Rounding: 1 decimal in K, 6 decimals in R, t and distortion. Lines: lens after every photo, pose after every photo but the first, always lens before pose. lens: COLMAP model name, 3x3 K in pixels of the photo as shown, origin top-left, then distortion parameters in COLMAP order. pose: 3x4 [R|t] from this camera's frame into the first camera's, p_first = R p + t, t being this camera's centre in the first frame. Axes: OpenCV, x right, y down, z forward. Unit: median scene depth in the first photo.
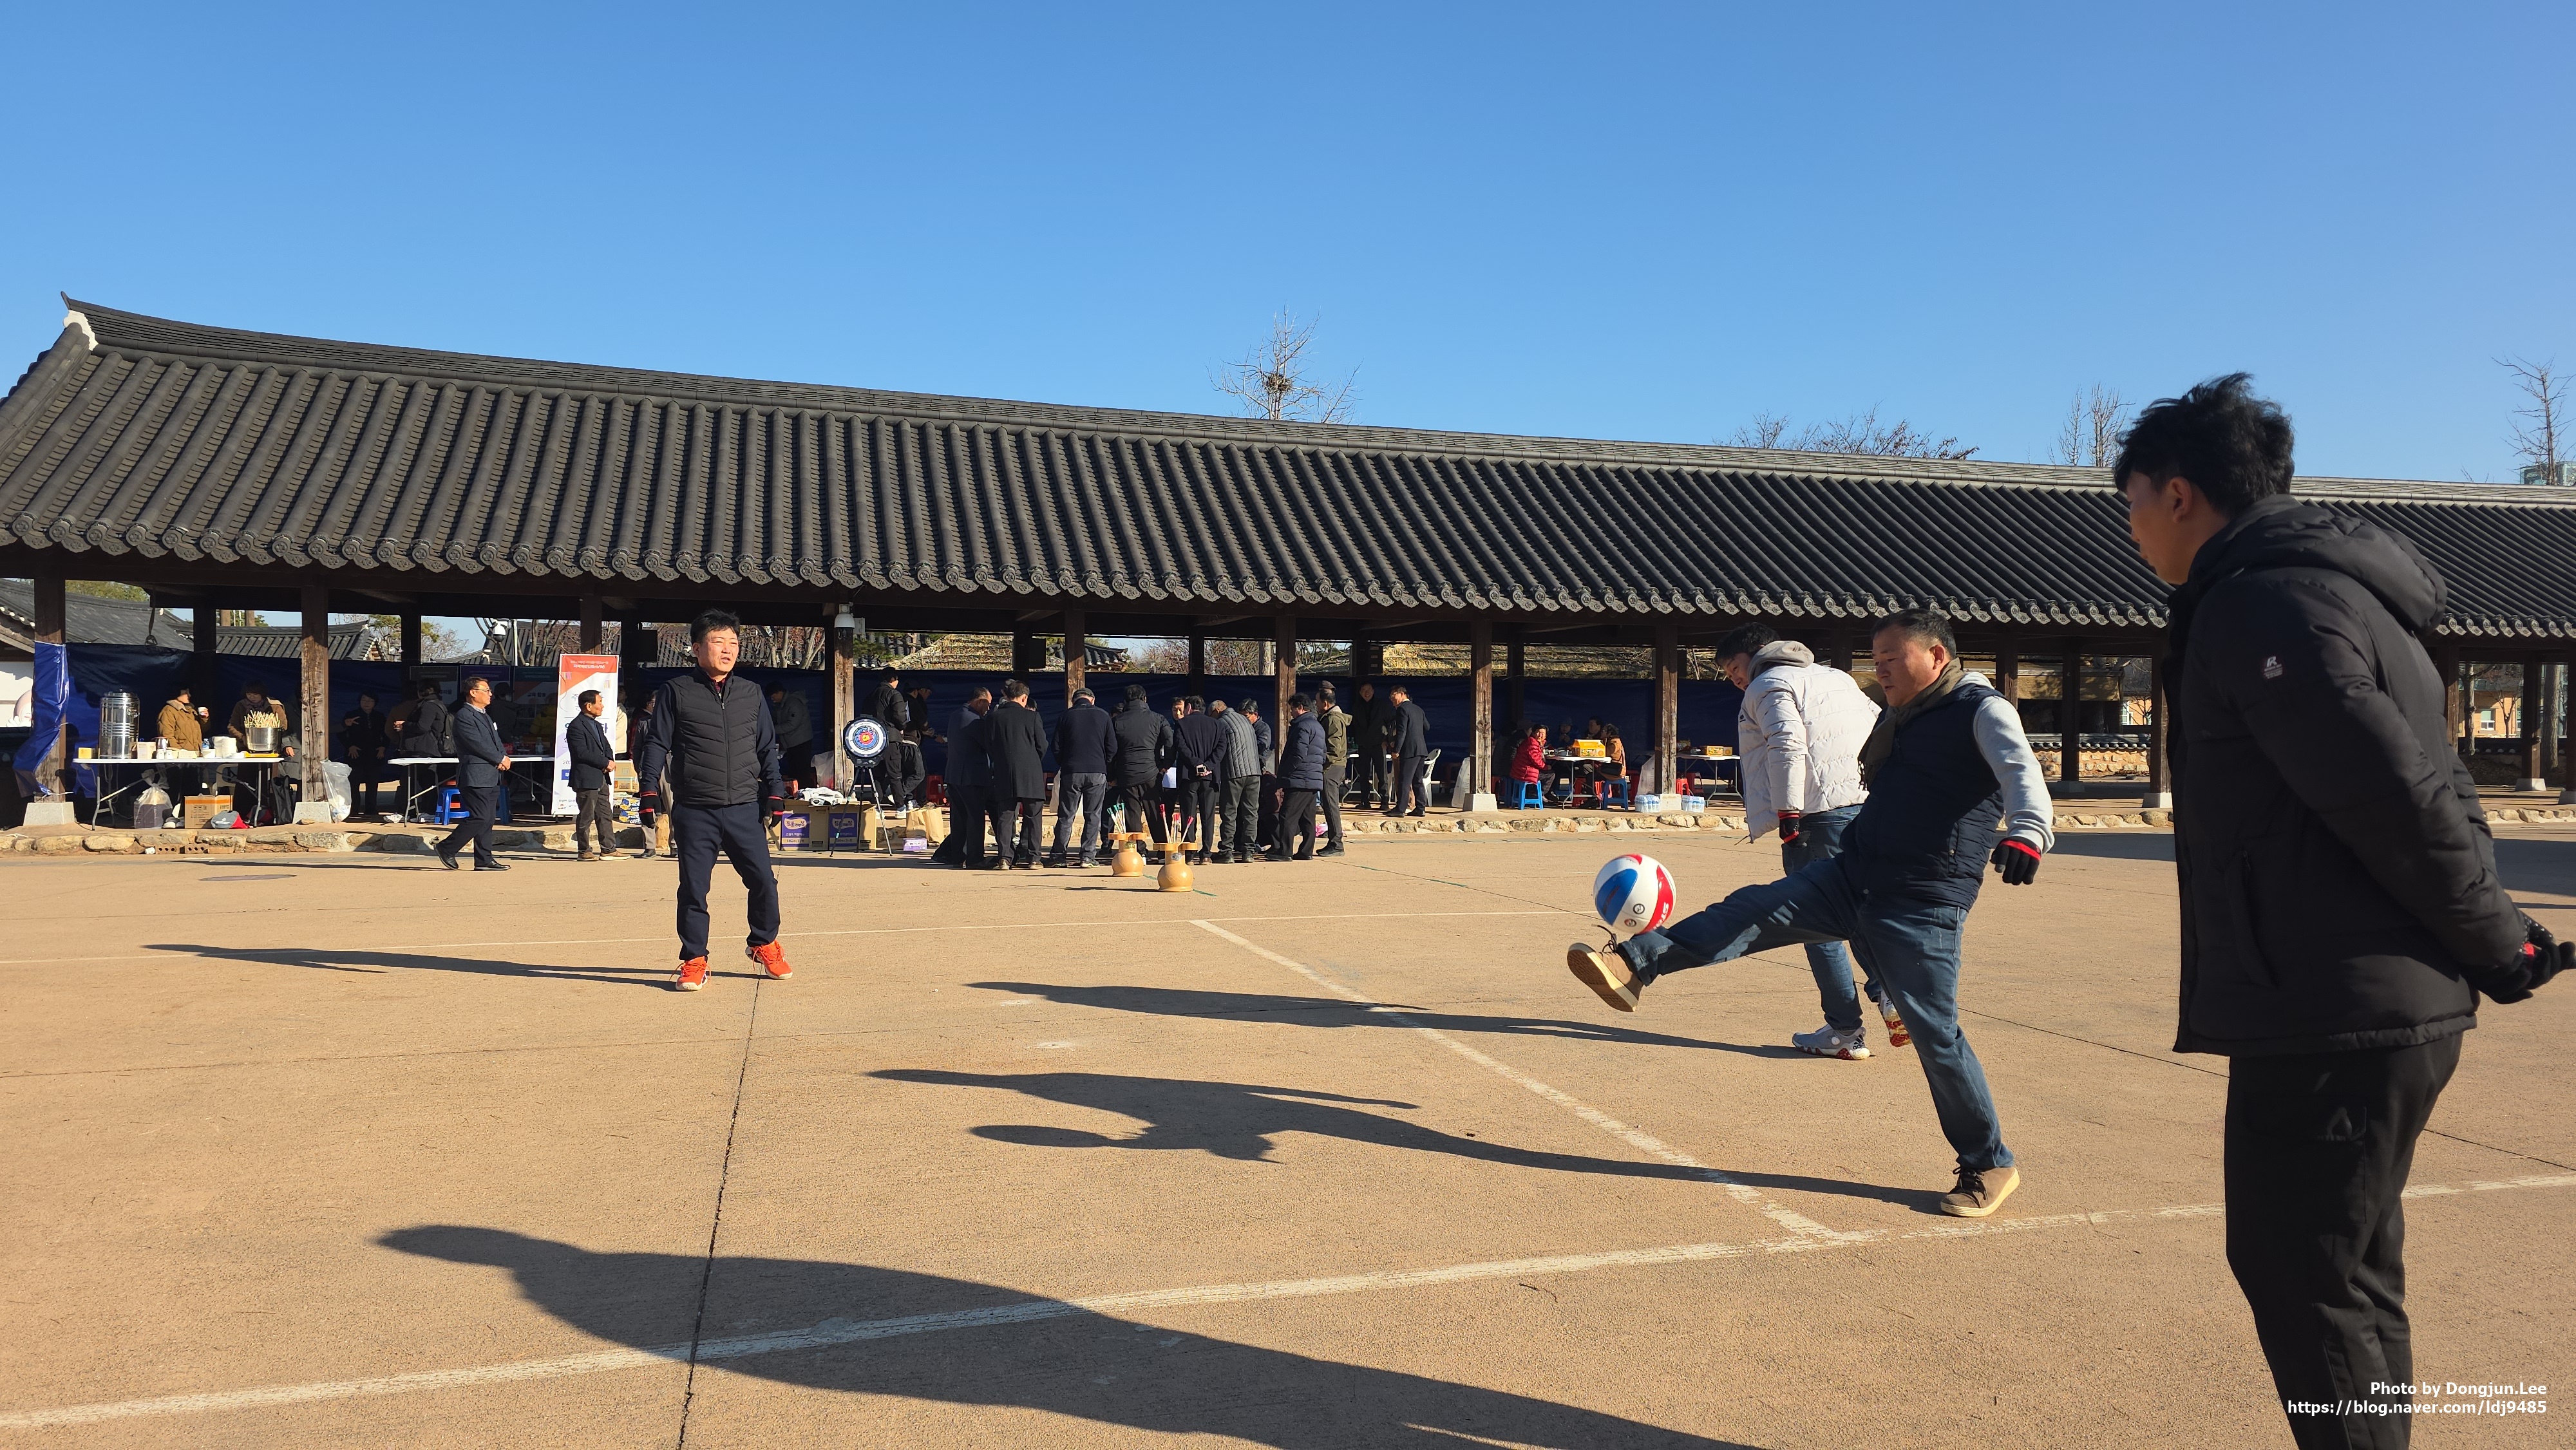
lens RADIAL K [[1590.6, 0, 1290.8], [0, 1590.6, 748.3], [0, 0, 1]] dist [0.044822, -0.004754]
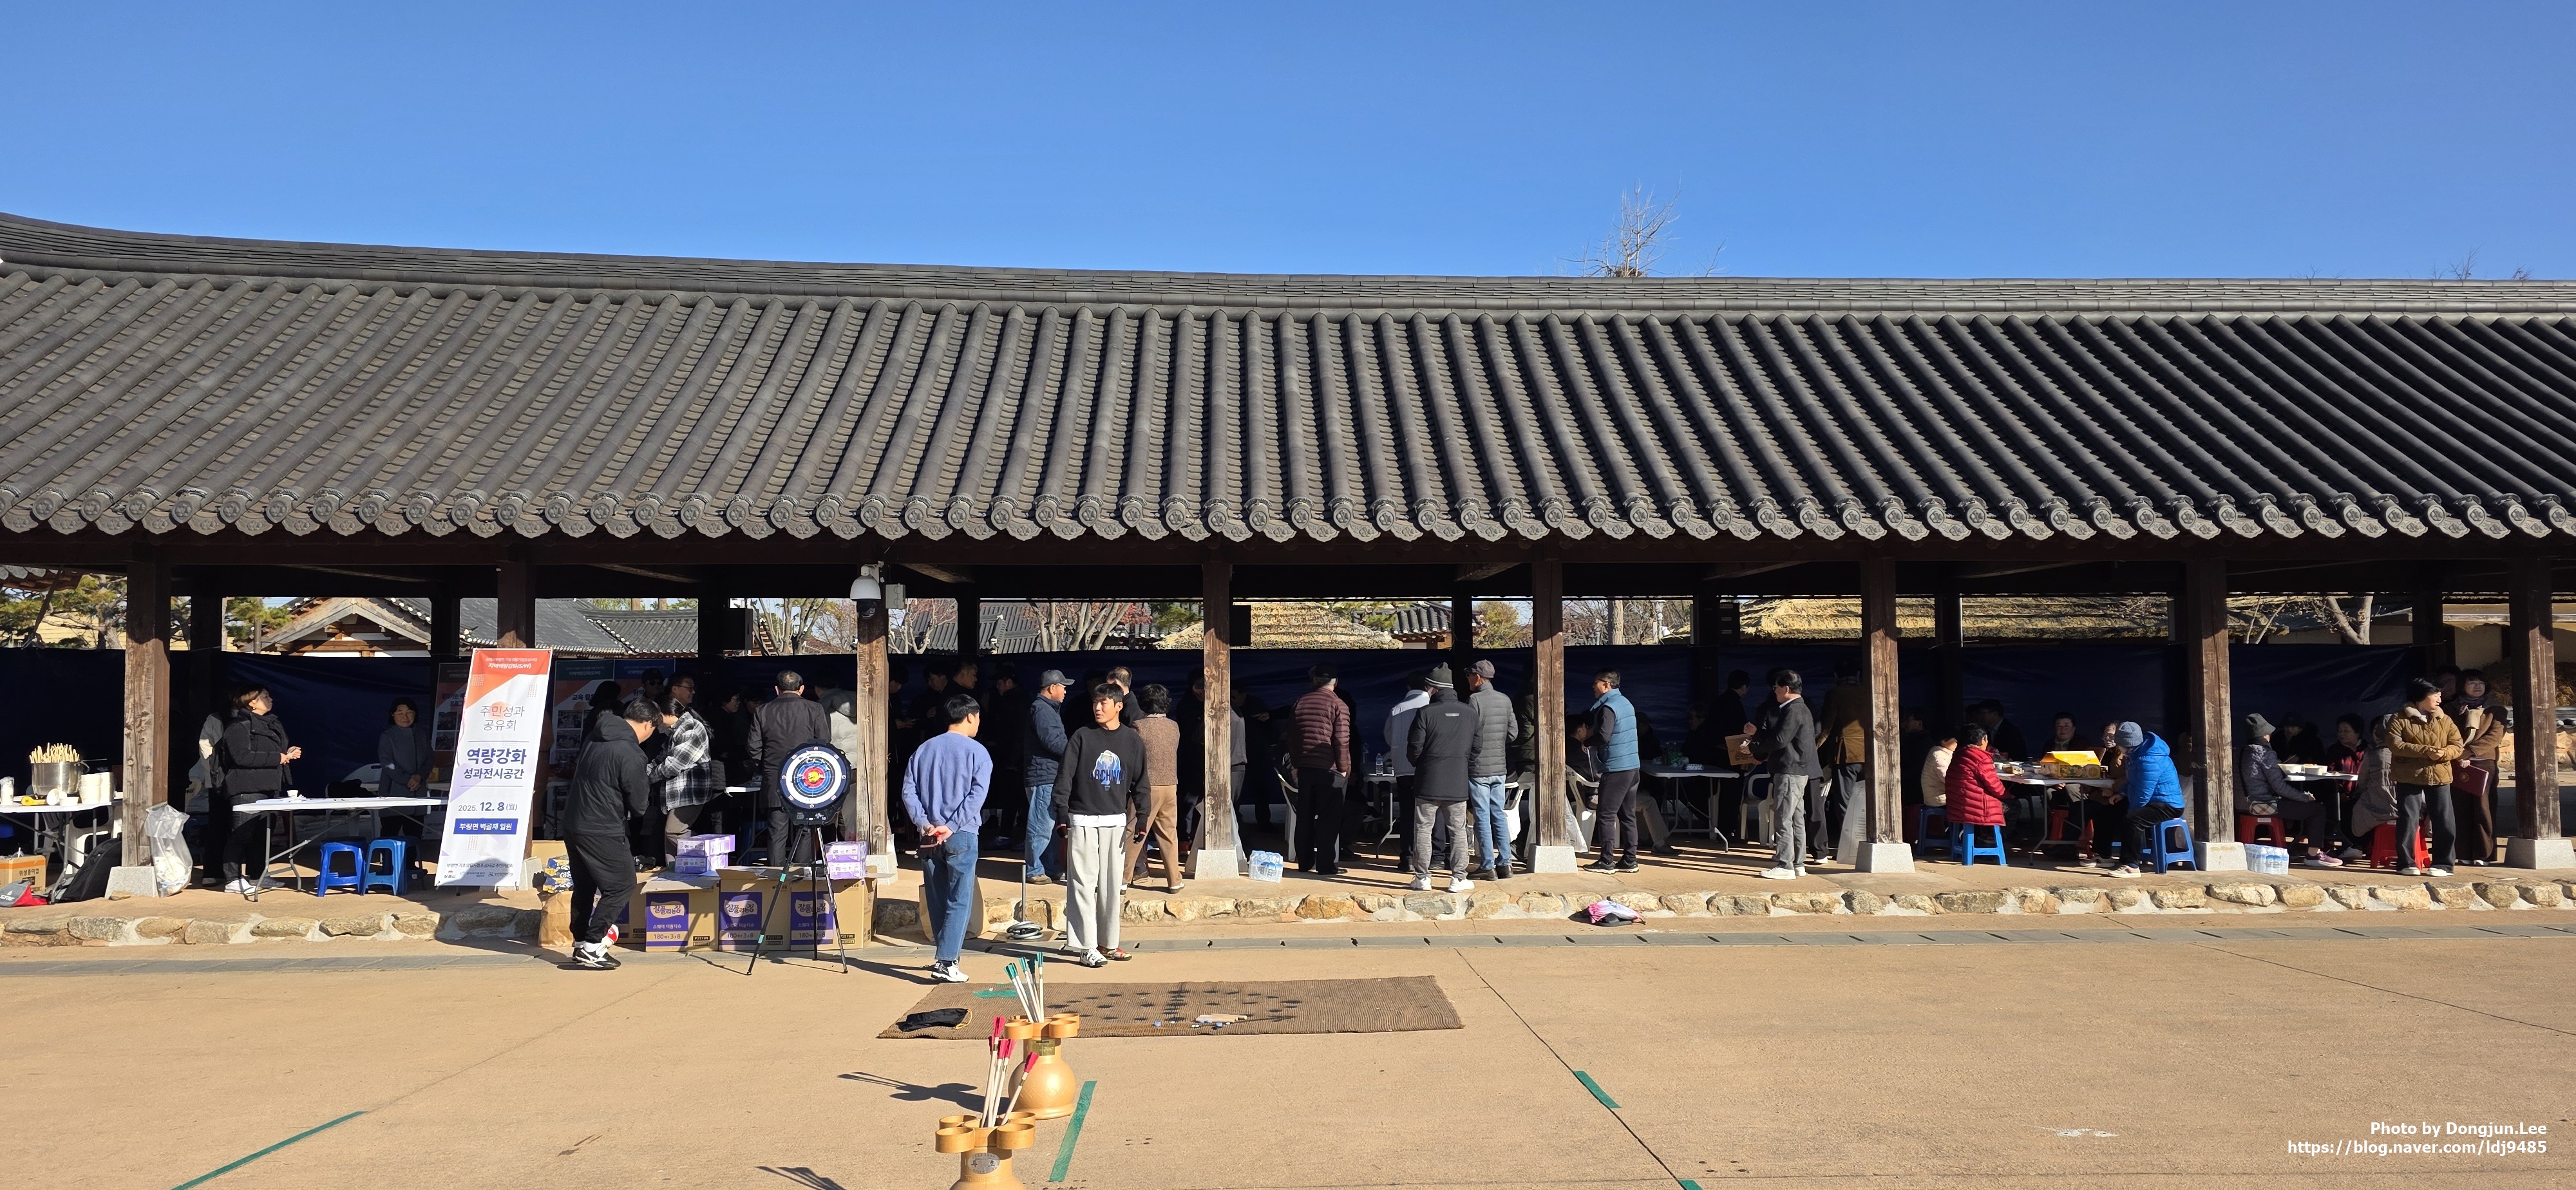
lens RADIAL K [[1718.6, 0, 1313.6], [0, 1718.6, 621.4], [0, 0, 1]] dist [0.075652, -0.071346]
pose [[0.975980, -0.022472, -0.216697, 0.051589], [0.009961, 0.998228, -0.058659, -0.019541], [0.217632, 0.055092, 0.974475, 0.300276]]
